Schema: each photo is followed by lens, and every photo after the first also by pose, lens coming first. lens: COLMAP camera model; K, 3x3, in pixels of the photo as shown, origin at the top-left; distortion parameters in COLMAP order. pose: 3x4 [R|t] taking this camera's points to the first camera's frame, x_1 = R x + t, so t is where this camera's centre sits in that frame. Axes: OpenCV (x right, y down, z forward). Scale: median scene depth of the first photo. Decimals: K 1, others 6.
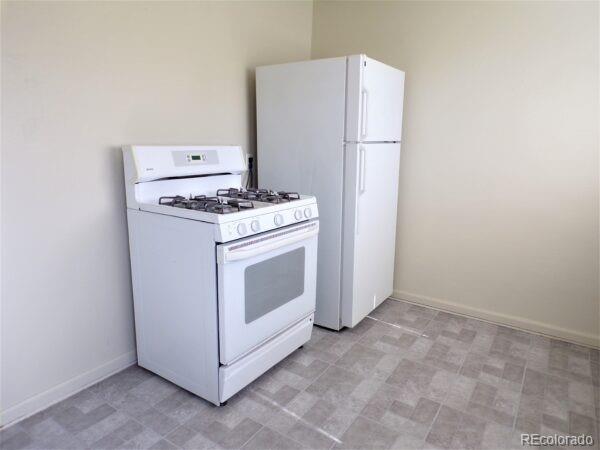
lens RADIAL K [[407.0, 0, 299.8], [0, 407.0, 226.1], [0, 0, 1]] dist [-0.003557, 0.000541]
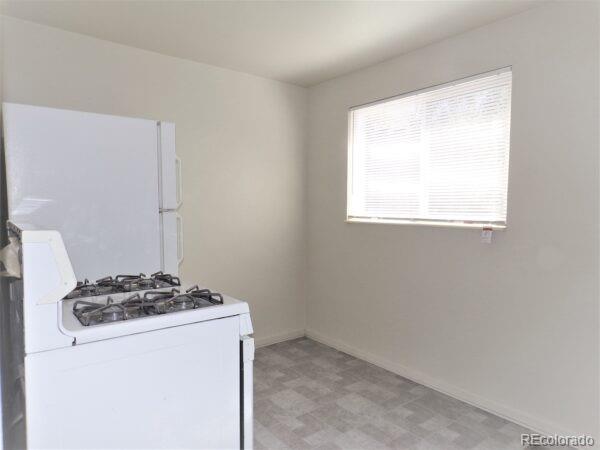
lens RADIAL K [[407.0, 0, 299.5], [0, 407.0, 223.4], [0, 0, 1]] dist [-0.003557, 0.000541]
pose [[0.313800, -0.063490, 0.947364, -0.742603], [0.205901, 0.978569, -0.002621, -0.119259], [-0.926895, 0.195886, 0.320148, 0.474596]]
